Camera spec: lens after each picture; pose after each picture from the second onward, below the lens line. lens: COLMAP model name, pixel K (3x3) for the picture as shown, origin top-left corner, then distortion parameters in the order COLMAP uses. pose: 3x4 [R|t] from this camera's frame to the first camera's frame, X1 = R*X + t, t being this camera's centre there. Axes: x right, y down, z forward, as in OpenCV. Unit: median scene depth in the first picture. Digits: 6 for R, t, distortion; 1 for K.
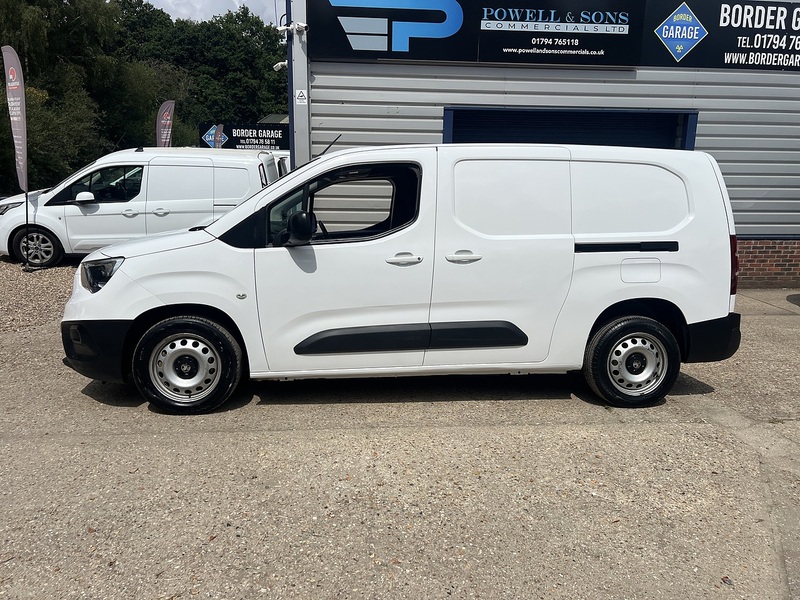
lens RADIAL K [[603.2, 0, 402.1], [0, 603.2, 298.1], [0, 0, 1]] dist [0.053577, -0.064161]
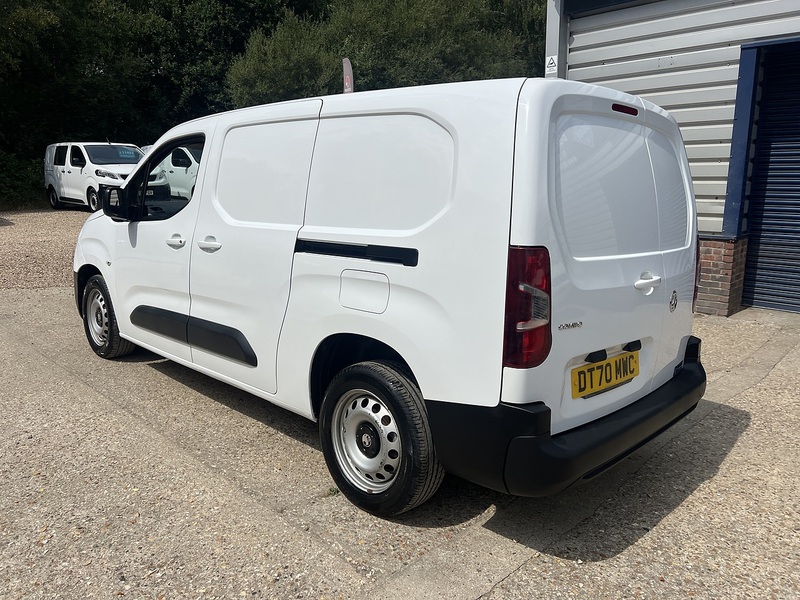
lens RADIAL K [[603.2, 0, 395.3], [0, 603.2, 297.2], [0, 0, 1]] dist [0.053577, -0.064161]
pose [[0.622659, 0.141631, -0.769569, 0.864880], [-0.129174, 0.988595, 0.077425, -0.088633], [0.771758, 0.051199, 0.633852, 0.627344]]
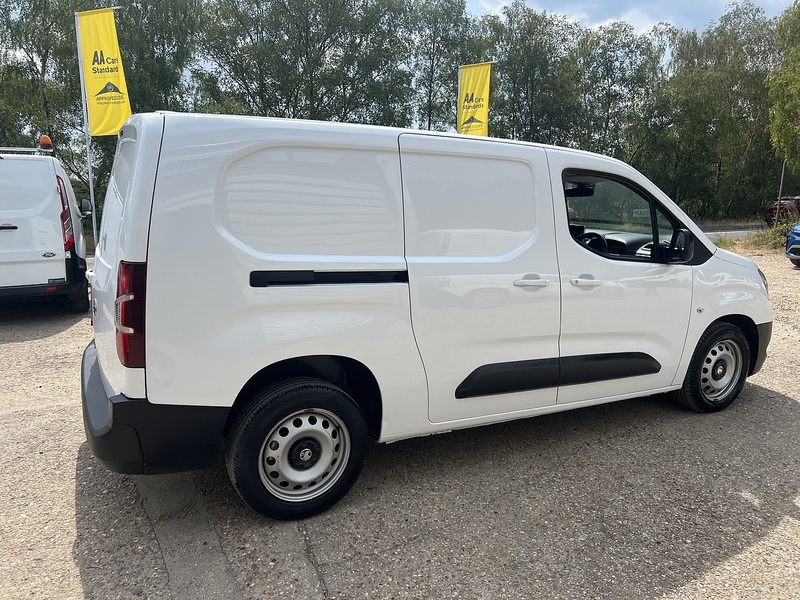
lens RADIAL K [[603.2, 0, 407.6], [0, 603.2, 301.2], [0, 0, 1]] dist [0.053577, -0.064161]
pose [[-0.929718, 0.022614, -0.367577, 0.474964], [-0.097417, 0.947458, 0.304687, -0.317546], [0.355154, 0.319081, -0.878666, 1.980218]]
